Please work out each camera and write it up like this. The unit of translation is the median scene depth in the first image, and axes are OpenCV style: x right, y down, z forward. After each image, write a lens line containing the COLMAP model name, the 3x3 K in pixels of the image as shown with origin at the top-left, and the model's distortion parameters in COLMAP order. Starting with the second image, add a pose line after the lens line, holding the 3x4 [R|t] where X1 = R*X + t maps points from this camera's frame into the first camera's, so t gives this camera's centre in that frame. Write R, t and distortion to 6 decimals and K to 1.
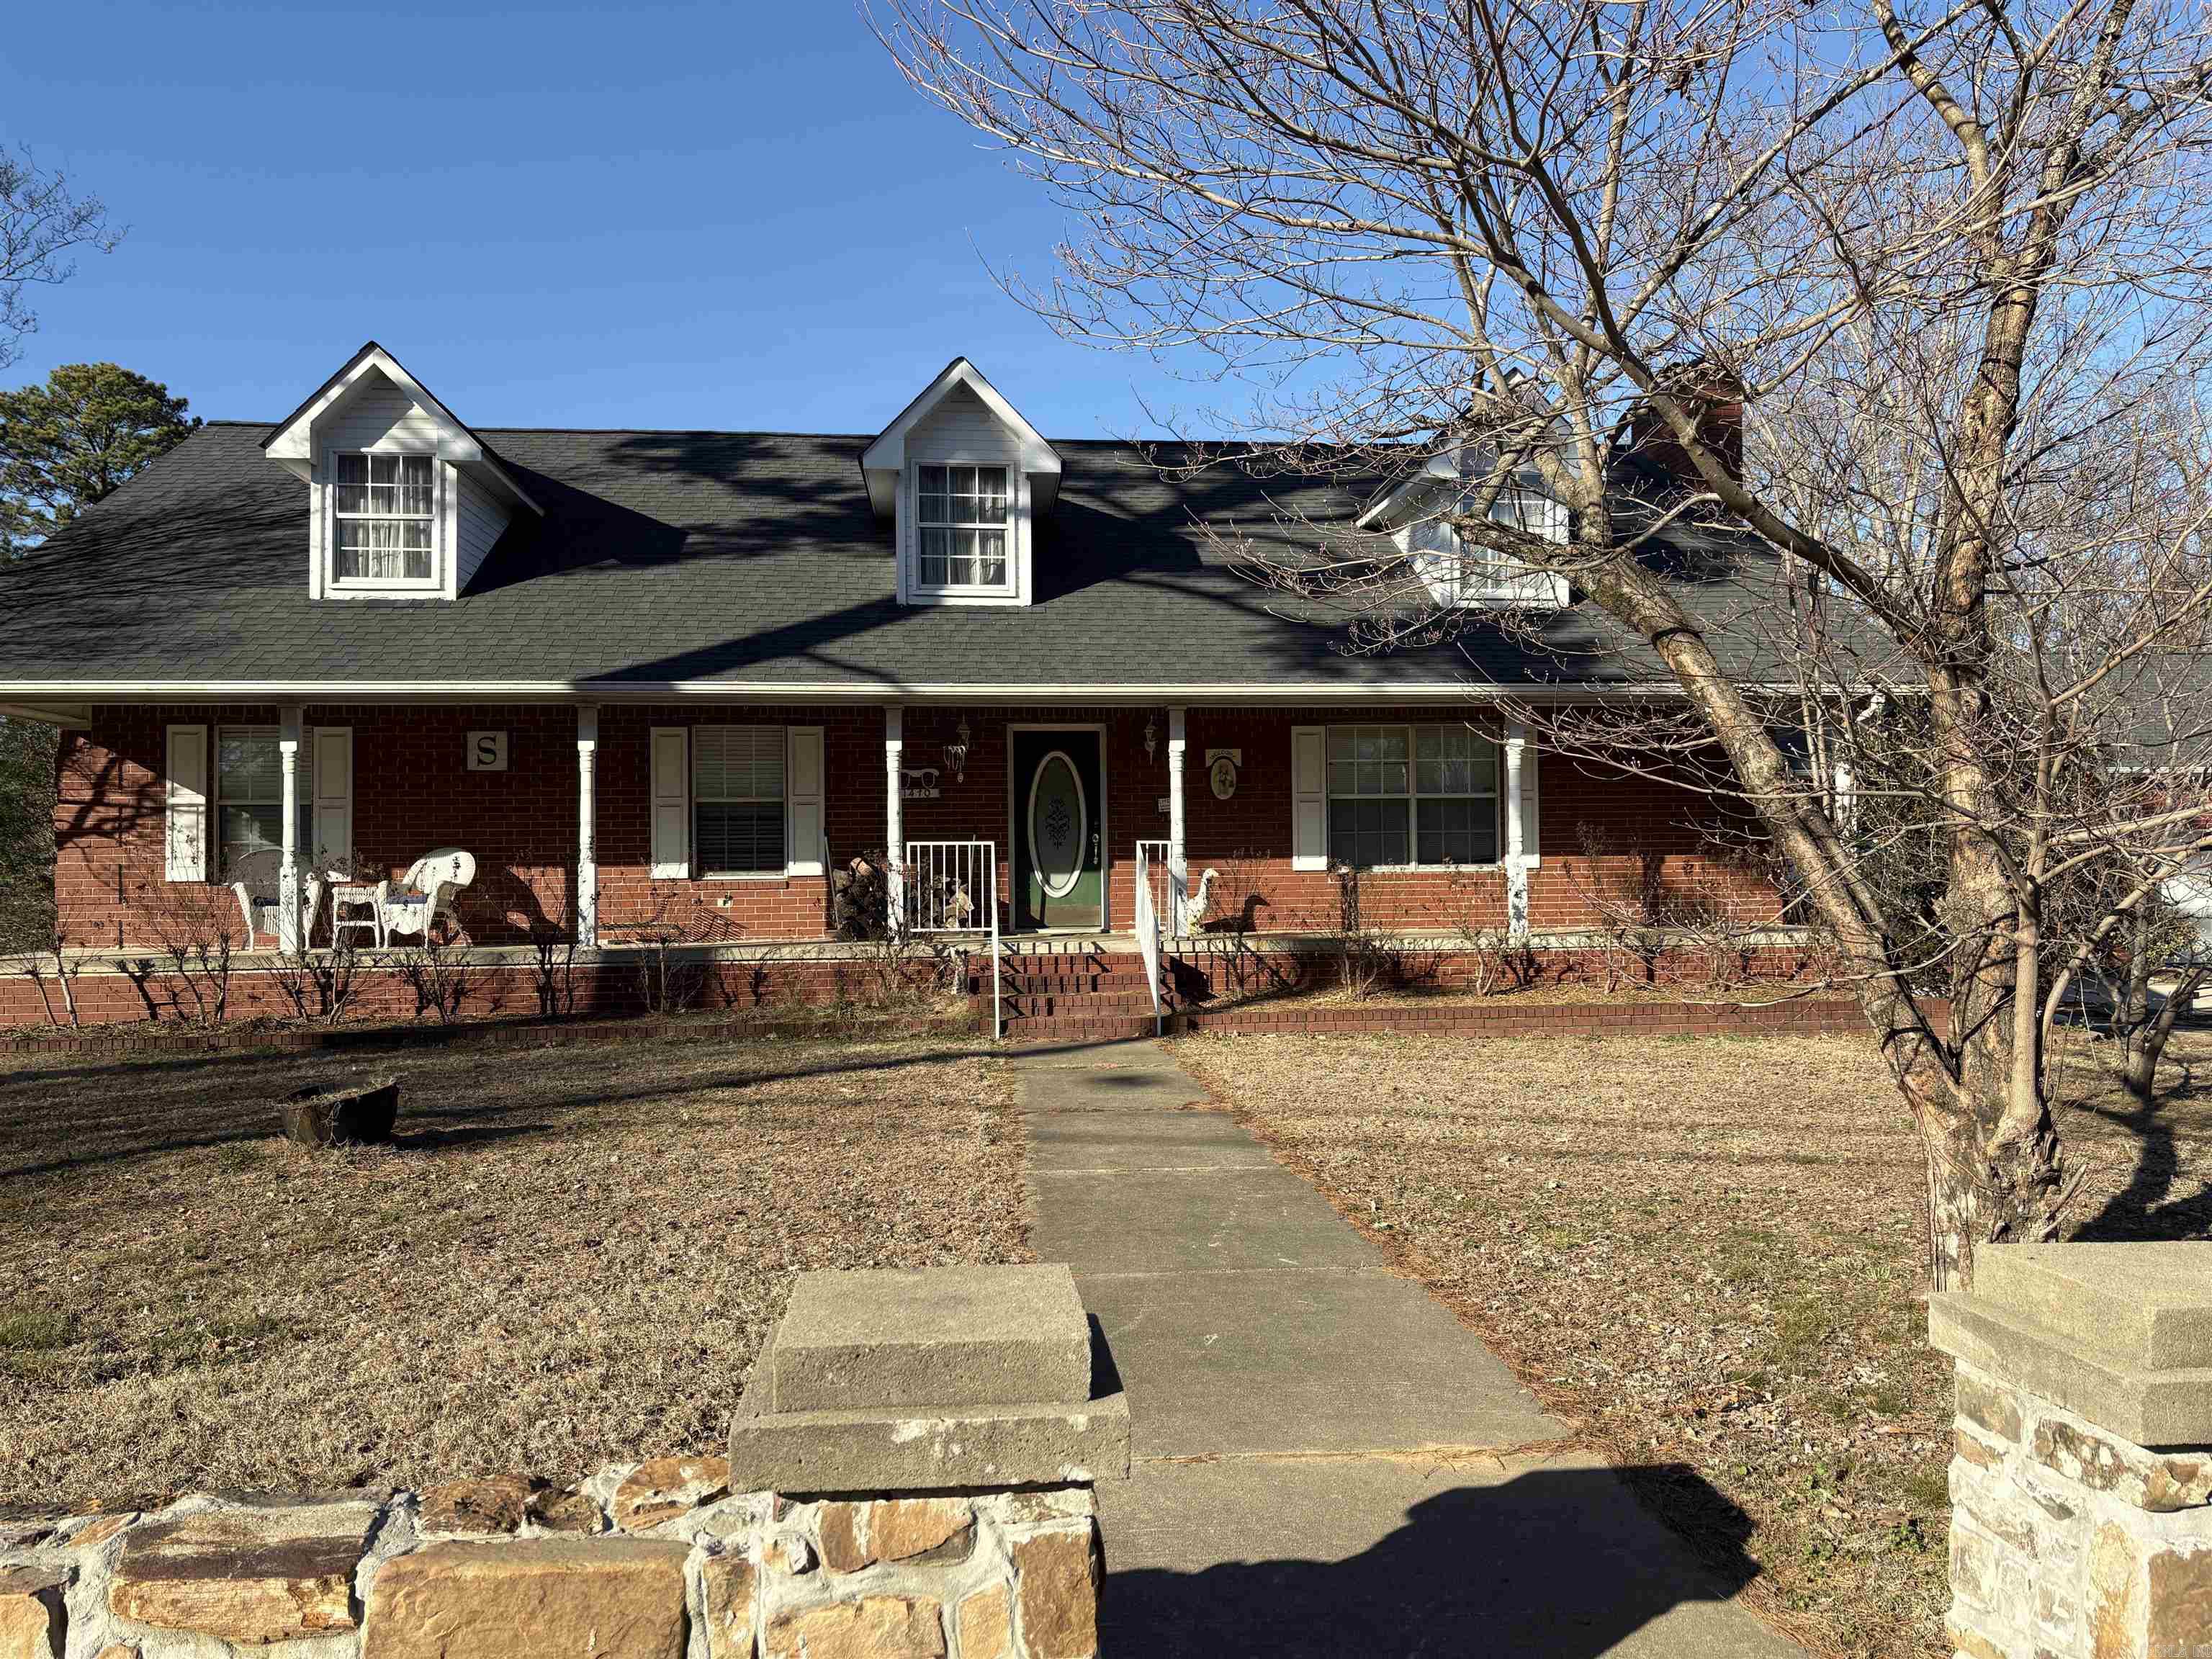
lens RADIAL K [[1653.6, 0, 1108.5], [0, 1653.6, 840.5], [0, 0, 1]] dist [0.152486, -0.241527]
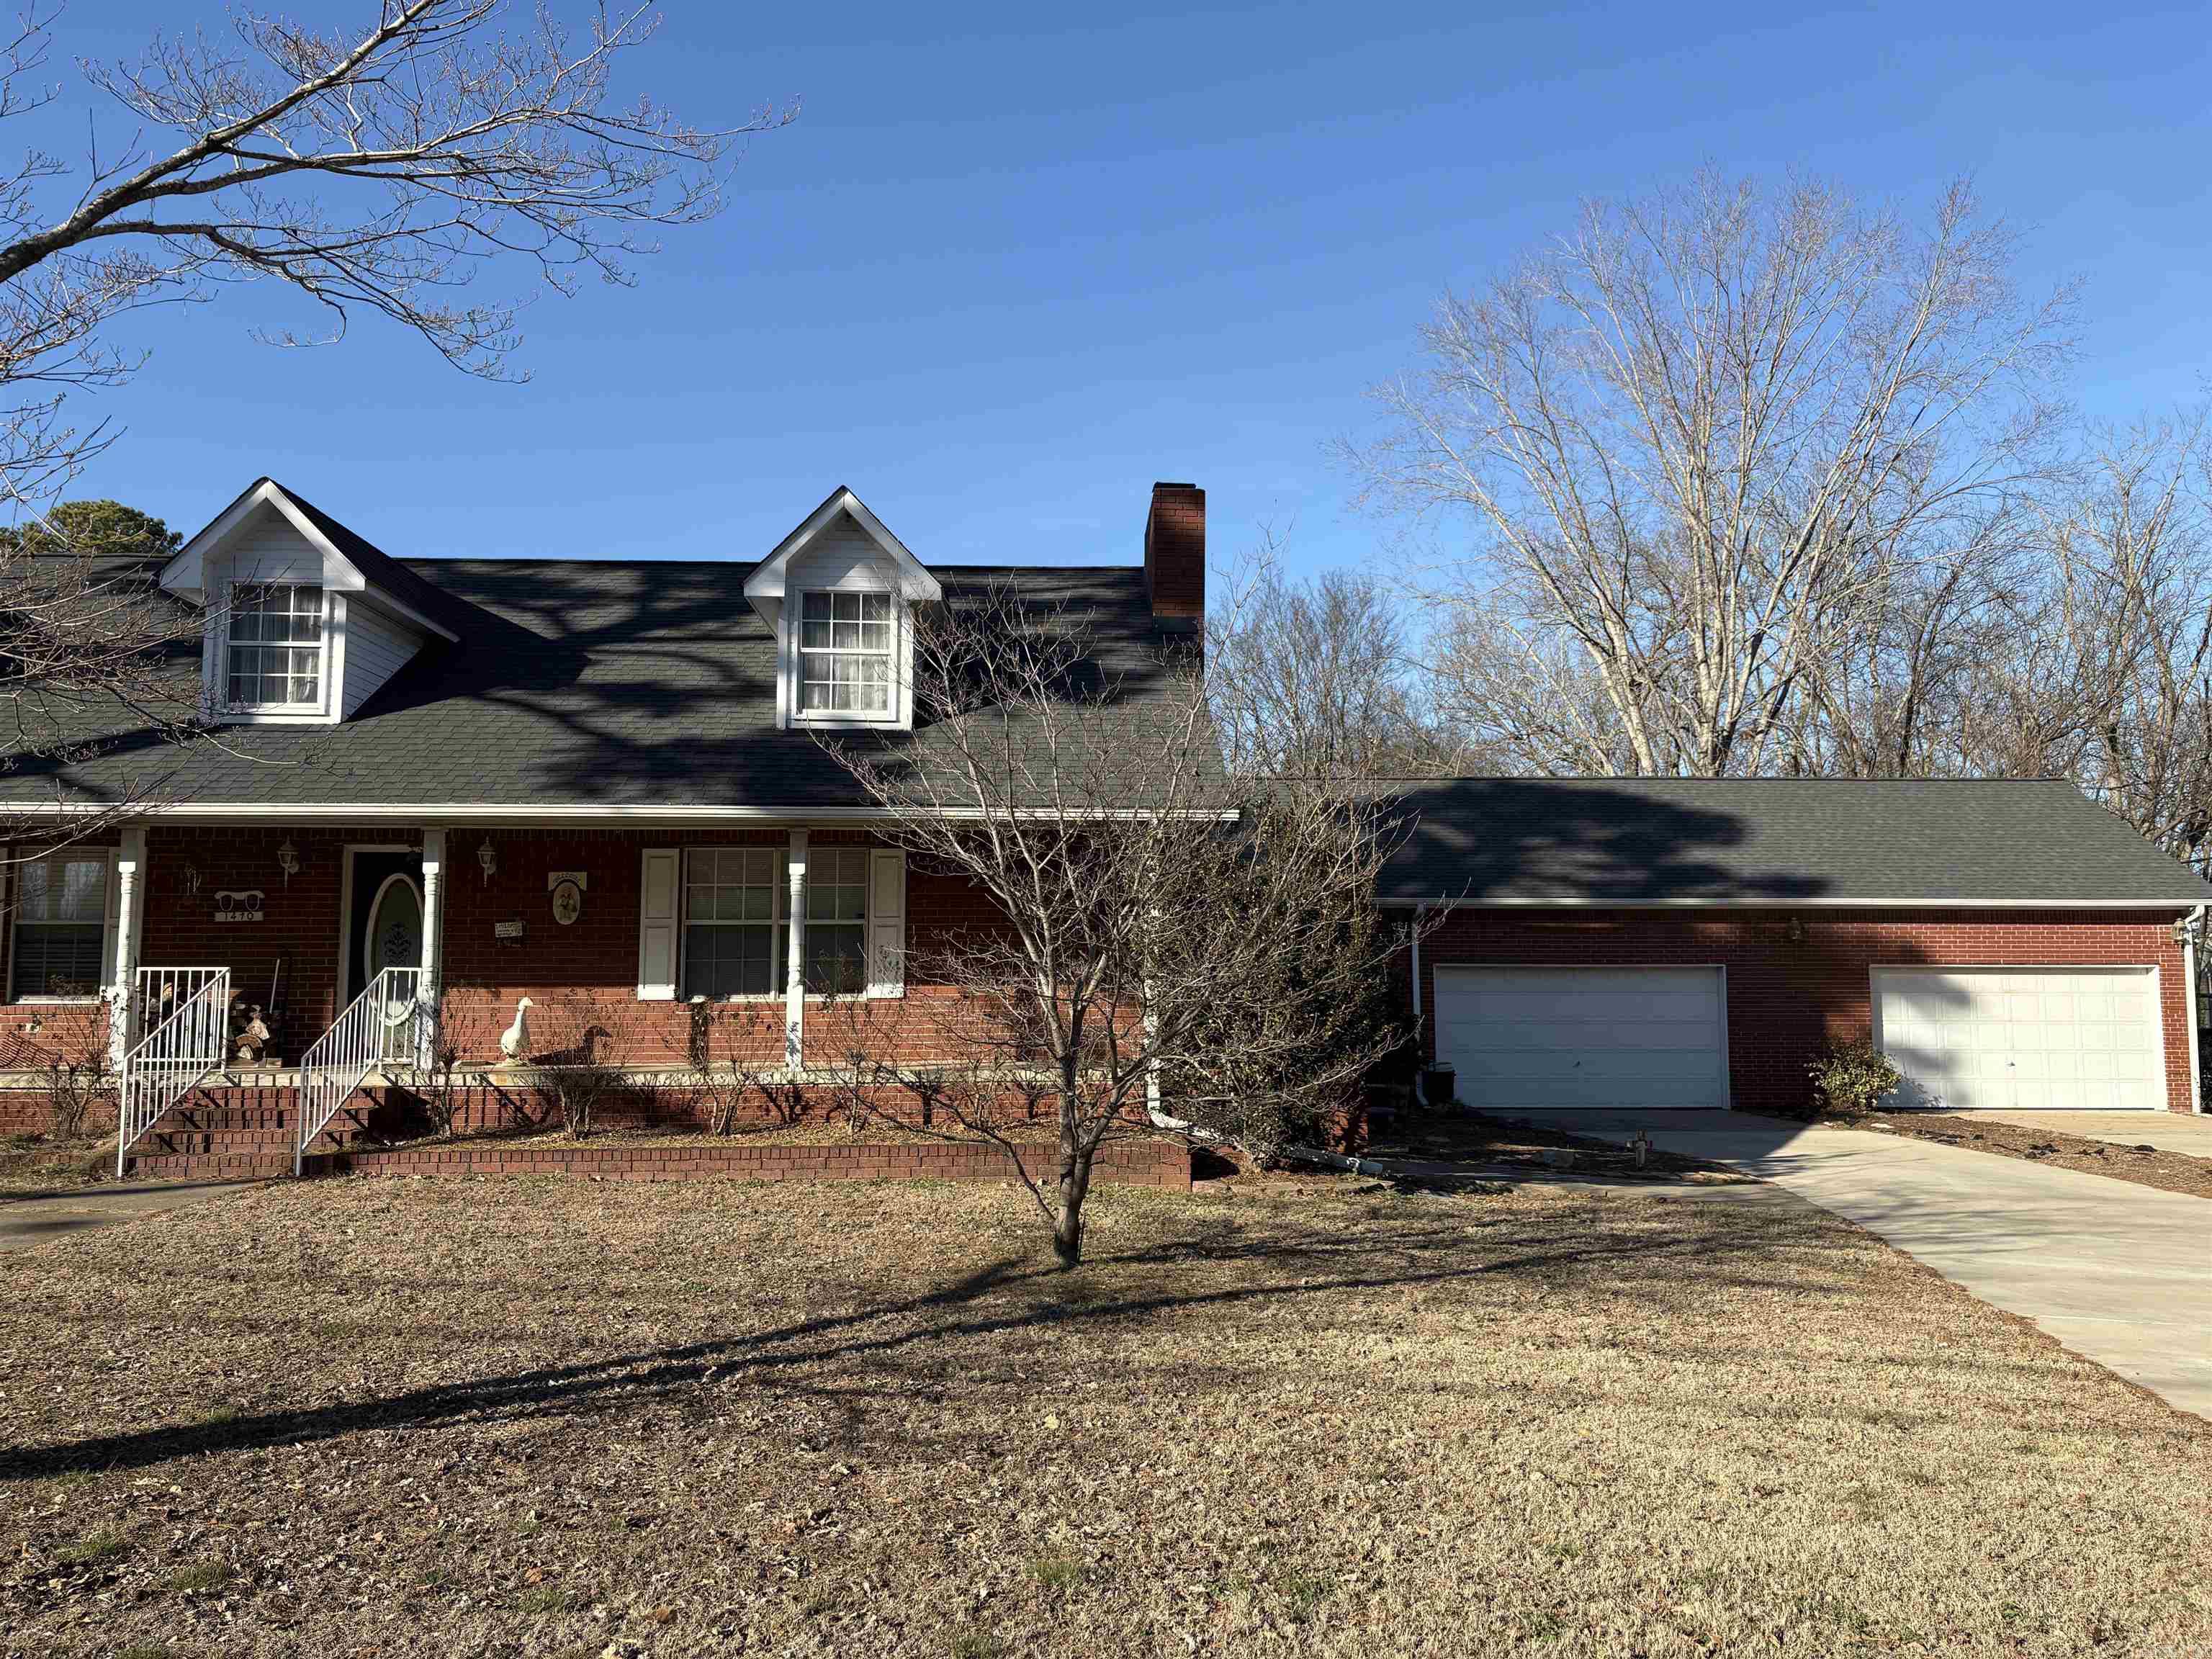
lens RADIAL K [[1675.0, 0, 1111.6], [0, 1675.0, 824.9], [0, 0, 1]] dist [0.076511, -0.091347]
pose [[0.998006, 0.004198, -0.062972, 0.465639], [-0.009428, 0.996506, -0.082988, -0.004416], [0.062404, 0.083416, 0.994559, 0.044841]]
